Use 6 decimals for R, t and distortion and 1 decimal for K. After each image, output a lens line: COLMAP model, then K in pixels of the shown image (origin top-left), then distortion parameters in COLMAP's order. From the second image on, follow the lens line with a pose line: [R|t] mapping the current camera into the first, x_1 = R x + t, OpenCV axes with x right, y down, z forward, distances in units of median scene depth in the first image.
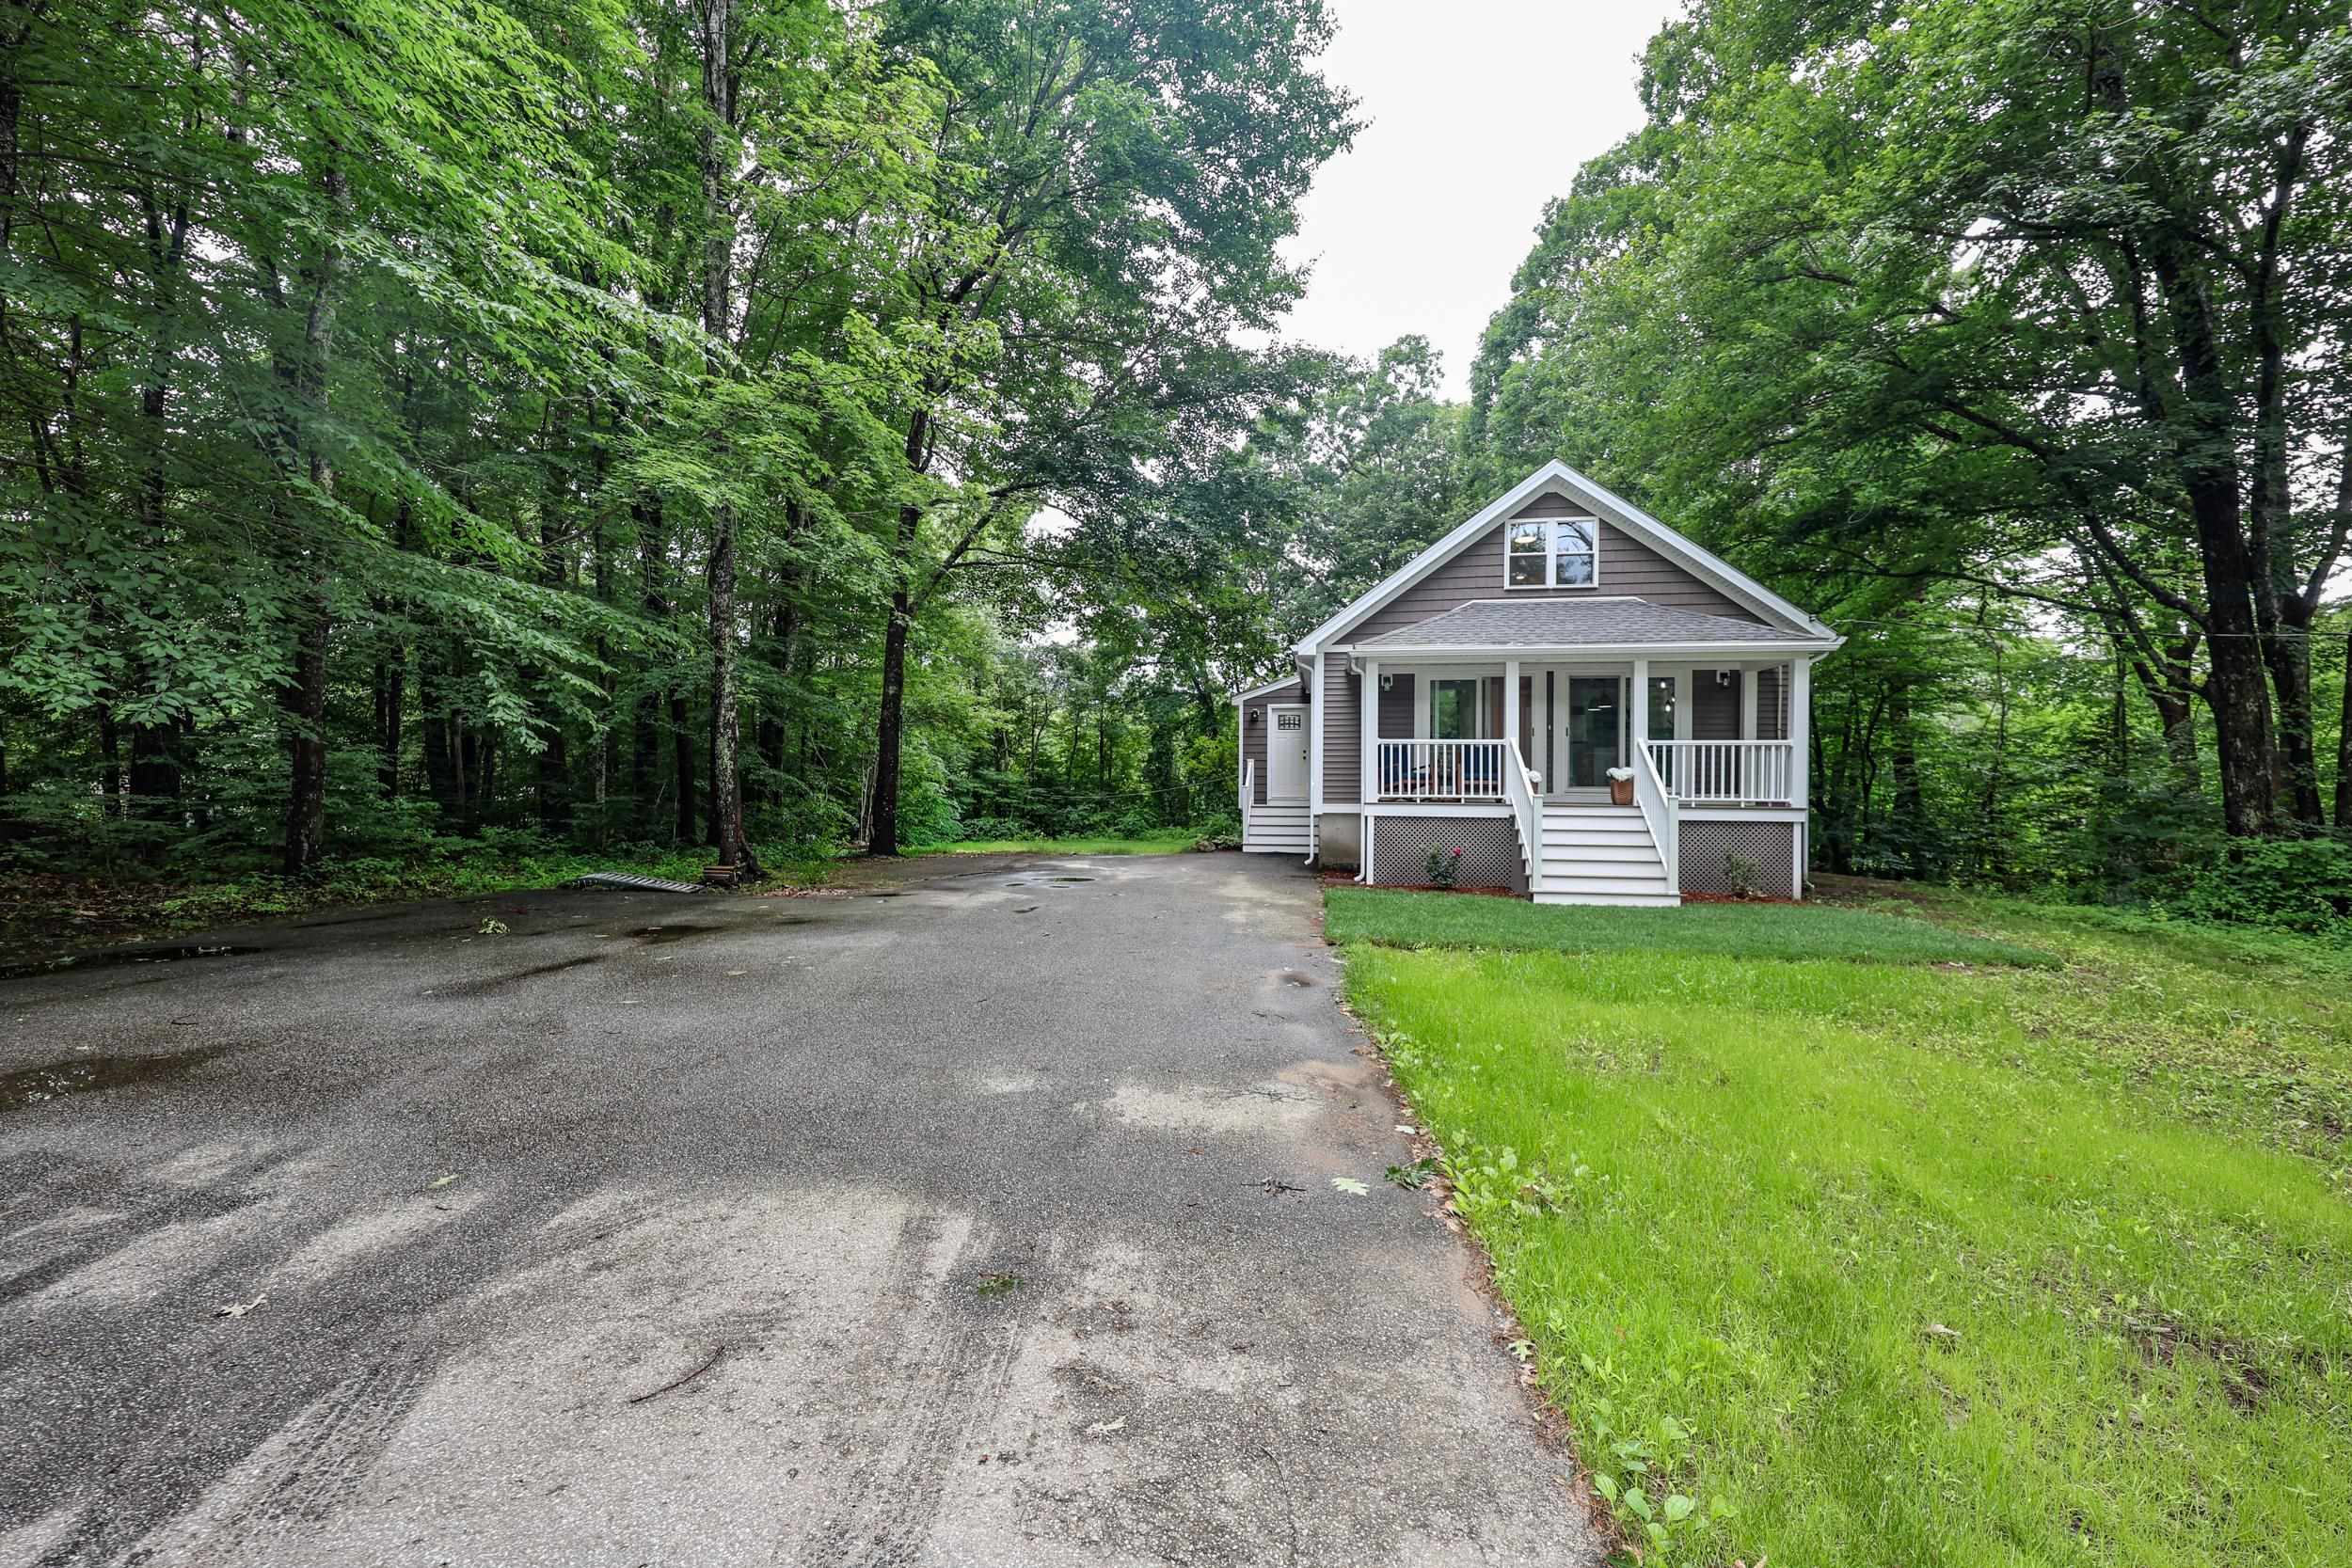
lens RADIAL K [[967.0, 0, 1177.6], [0, 967.0, 788.4], [0, 0, 1]] dist [-0.004642, -0.001081]
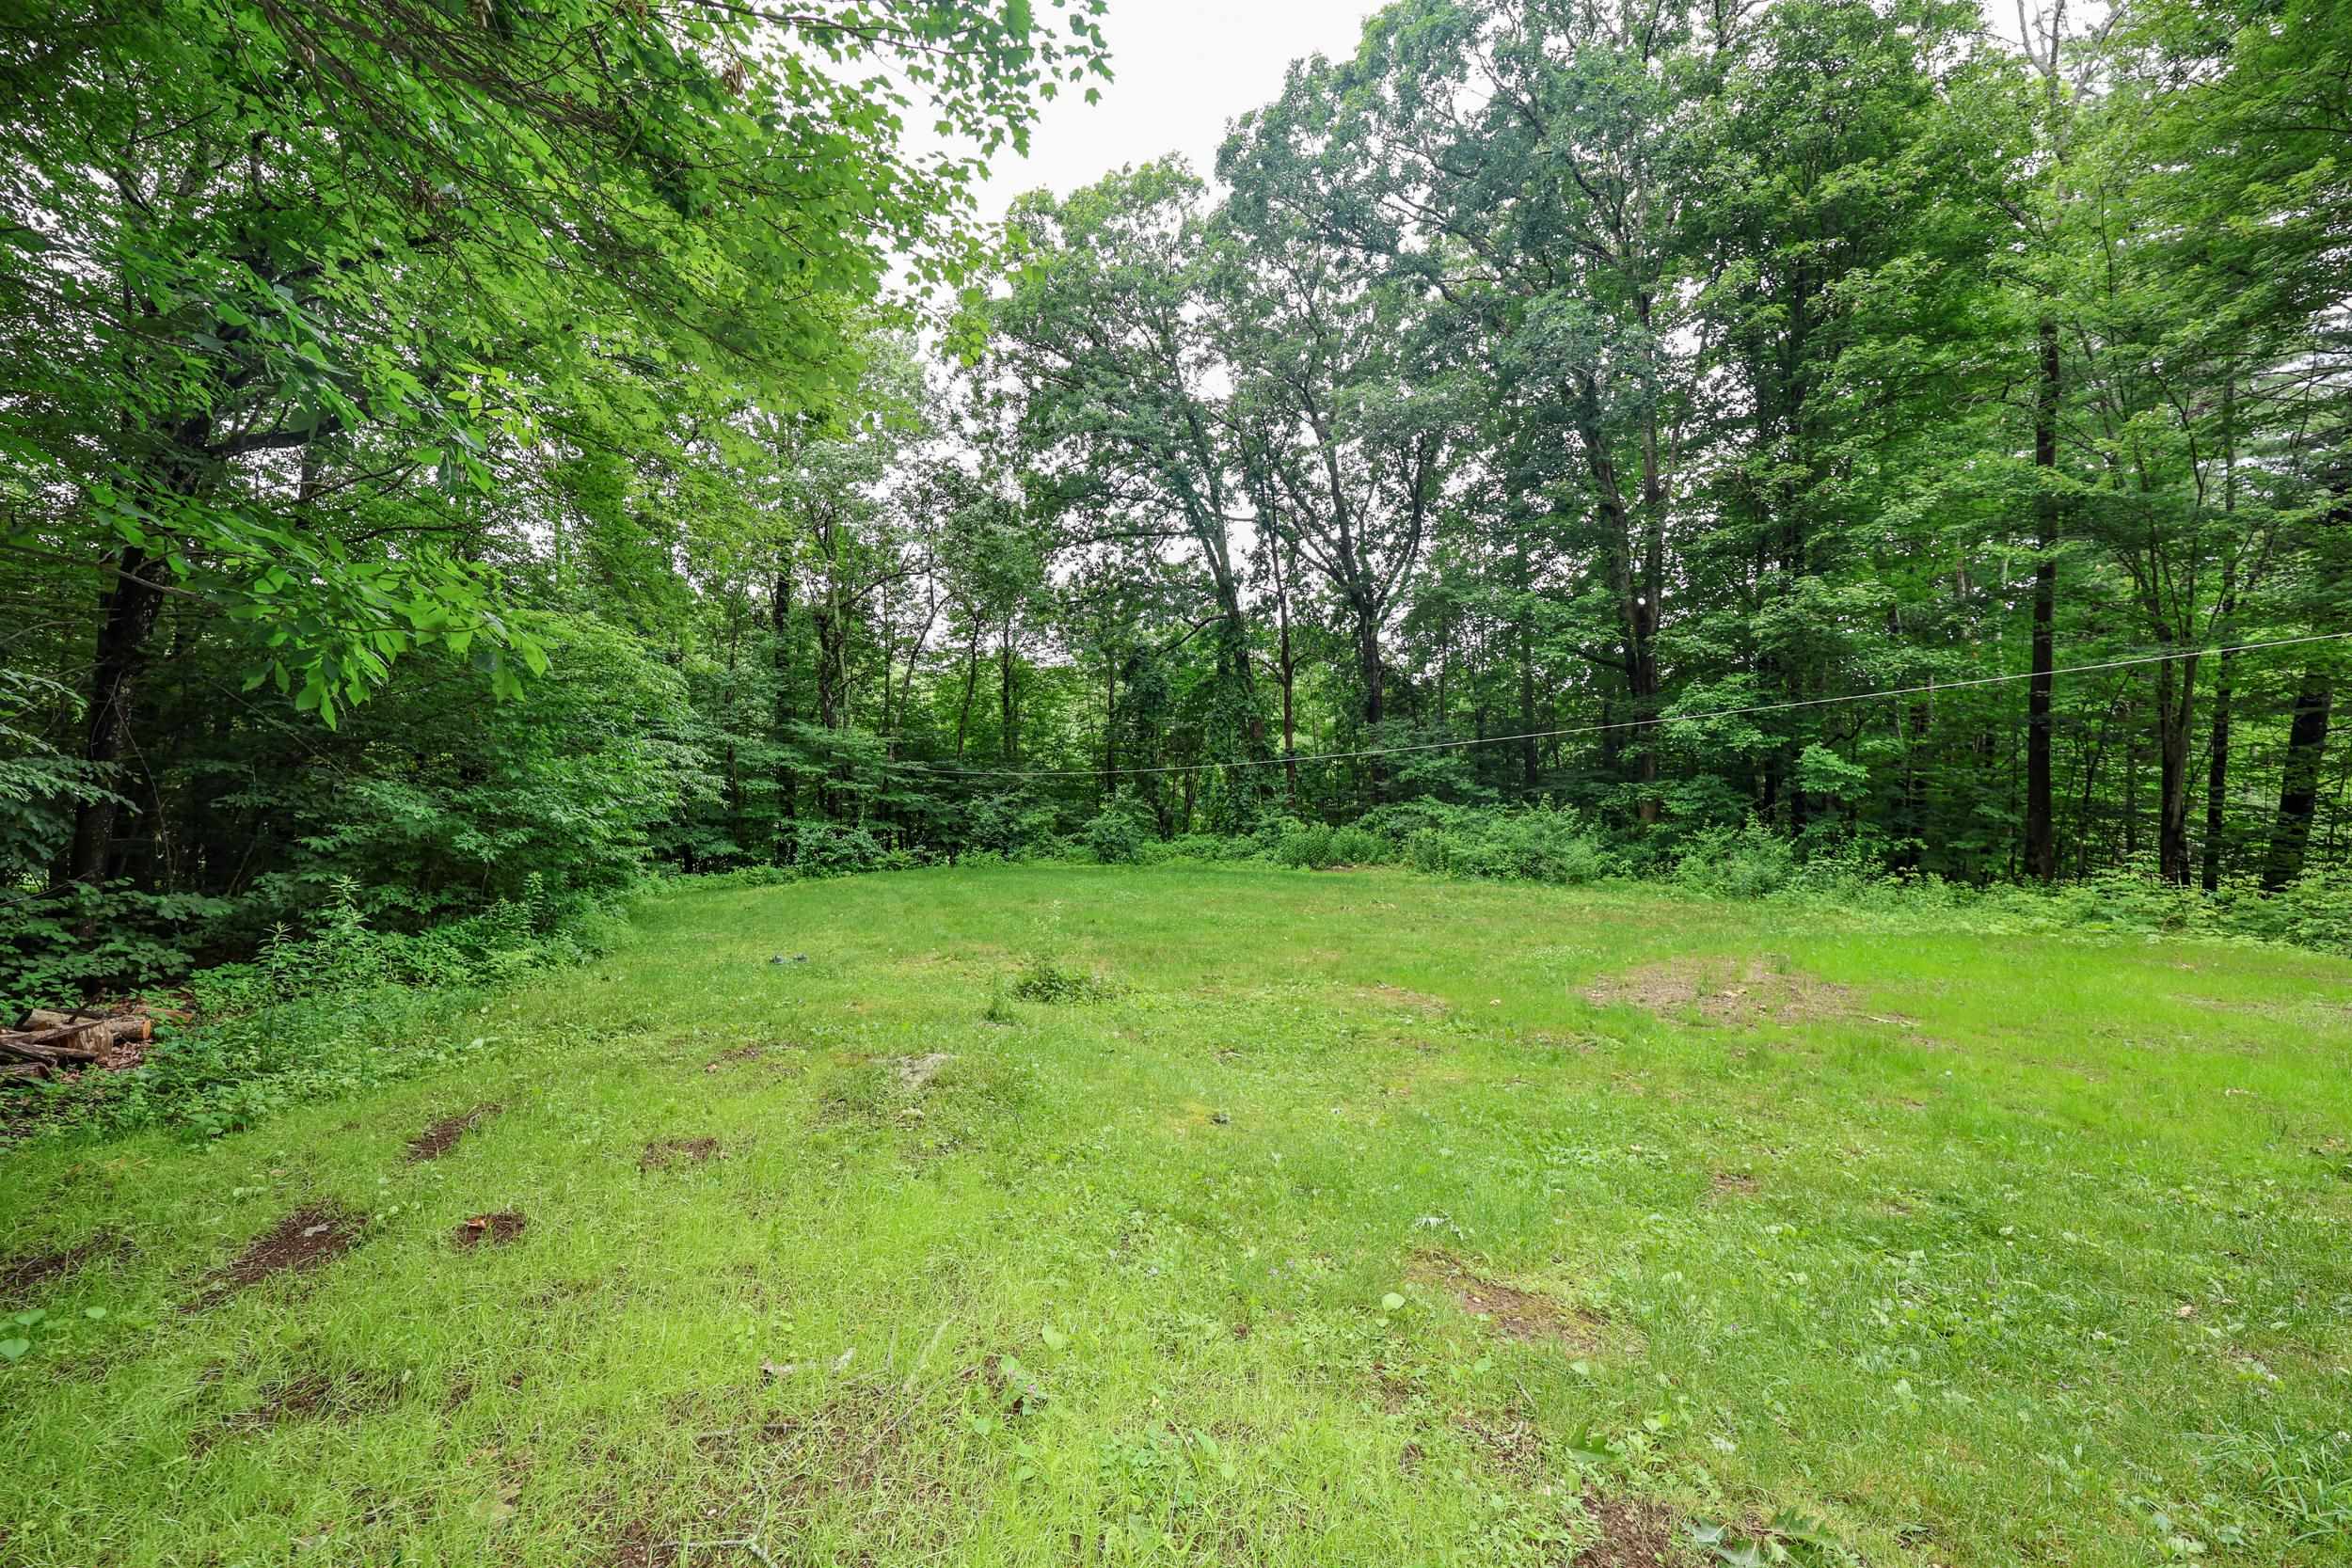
lens RADIAL K [[967.0, 0, 1173.1], [0, 967.0, 781.2], [0, 0, 1]] dist [-0.004642, -0.001081]
pose [[0.987139, -0.013928, 0.159259, -0.089768], [0.012485, 0.999871, 0.010056, 0.007203], [-0.159379, -0.007938, 0.987186, 0.476452]]
